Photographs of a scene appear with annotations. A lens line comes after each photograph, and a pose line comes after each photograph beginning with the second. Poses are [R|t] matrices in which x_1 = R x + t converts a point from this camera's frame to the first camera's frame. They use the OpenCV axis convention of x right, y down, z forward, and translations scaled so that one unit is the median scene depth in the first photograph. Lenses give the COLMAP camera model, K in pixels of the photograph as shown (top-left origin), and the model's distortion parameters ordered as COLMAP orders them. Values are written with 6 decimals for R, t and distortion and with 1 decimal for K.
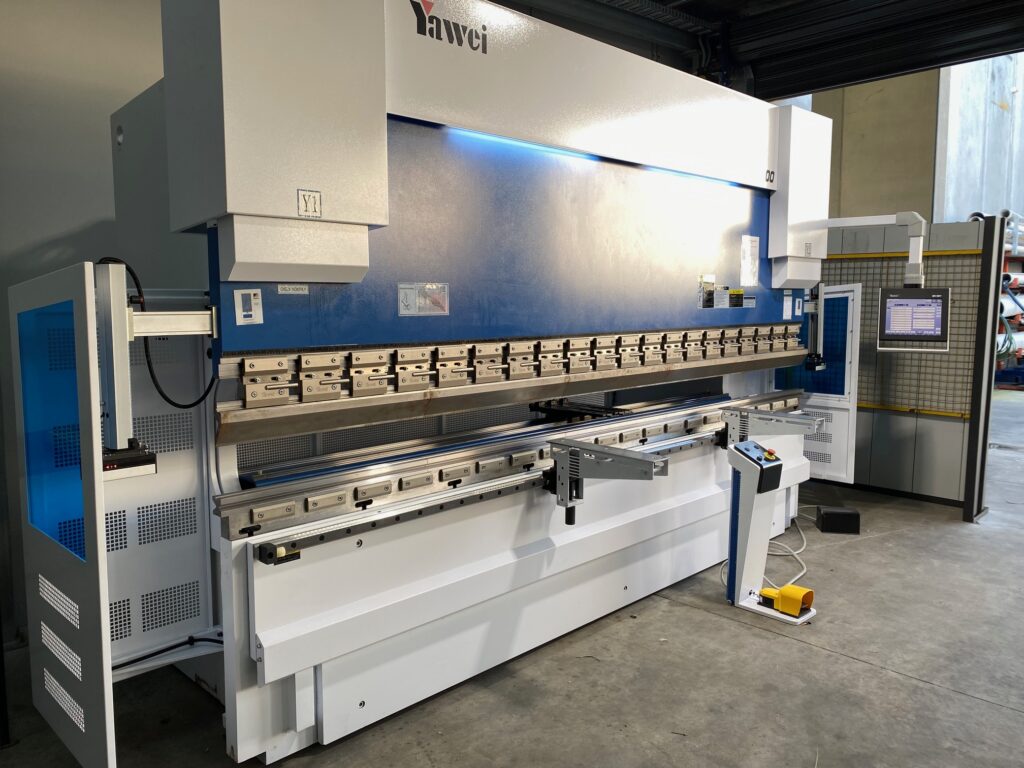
lens RADIAL K [[777.3, 0, 505.6], [0, 777.3, 379.8], [0, 0, 1]] dist [0.028936, -0.024469]
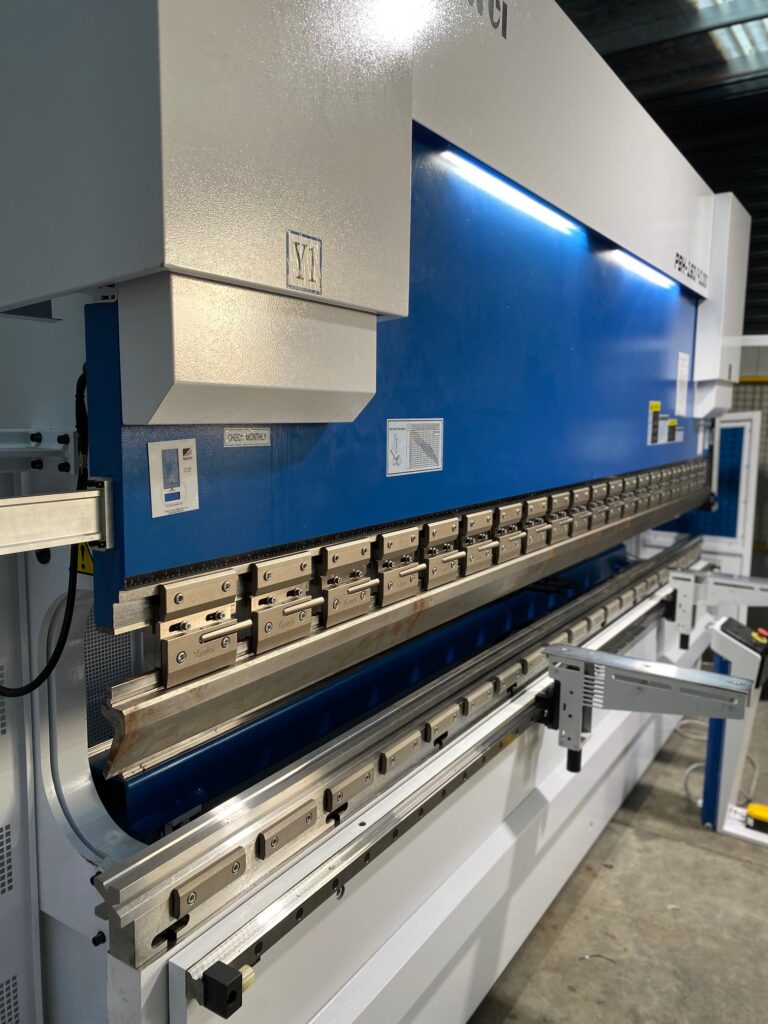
lens RADIAL K [[777.3, 0, 387.0], [0, 777.3, 509.2], [0, 0, 1]] dist [0.028936, -0.024469]
pose [[0.977295, -0.012872, 0.211493, -0.242804], [0.007887, 0.999671, 0.024398, -0.067651], [-0.211738, -0.022176, 0.977075, 0.410178]]
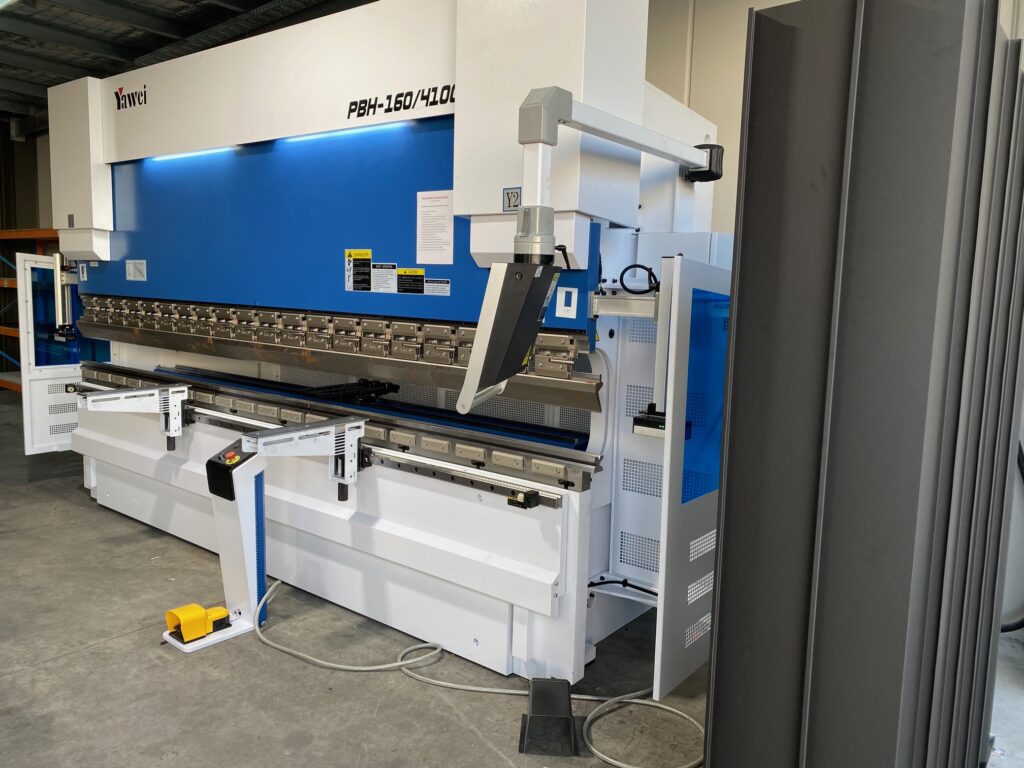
lens RADIAL K [[777.3, 0, 518.1], [0, 777.3, 384.4], [0, 0, 1]] dist [0.028936, -0.024469]
pose [[0.127152, 0.131521, -0.983125, 1.546766], [-0.138180, 0.983854, 0.113747, -0.158208], [0.982211, 0.121385, 0.143272, 1.508255]]
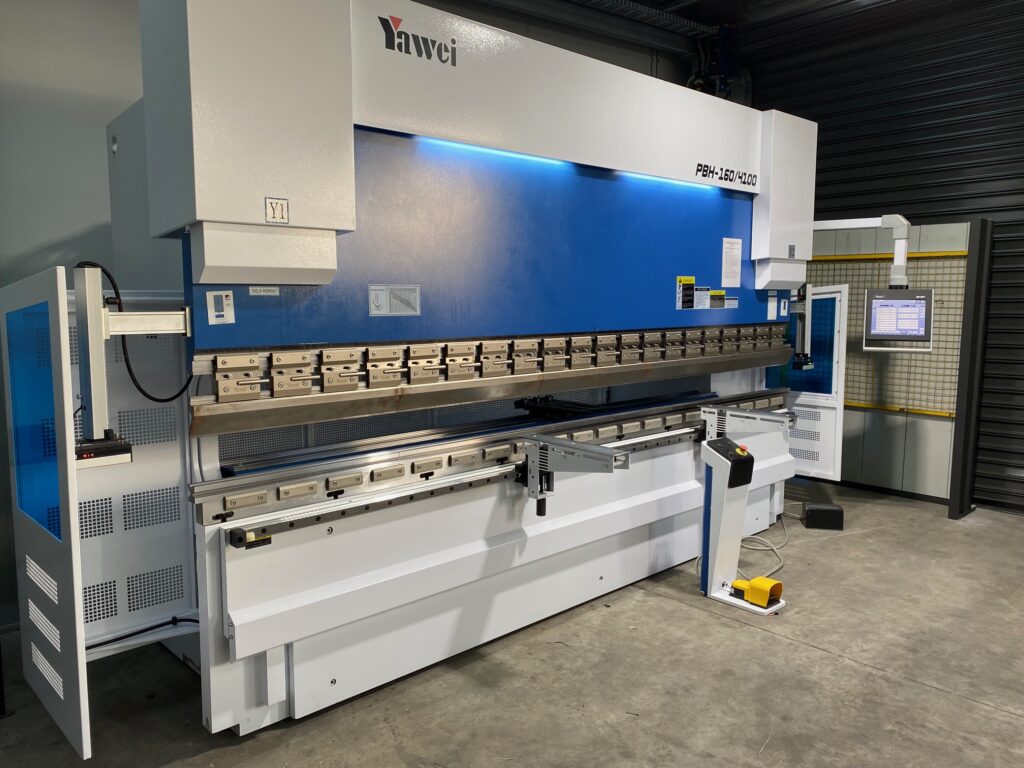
lens RADIAL K [[777.3, 0, 514.2], [0, 777.3, 383.8], [0, 0, 1]] dist [0.028936, -0.024469]
pose [[0.999729, 0.003784, -0.022983, 0.078082], [-0.003638, 0.999973, 0.006401, 0.002259], [0.023006, -0.006315, 0.999715, -0.048434]]
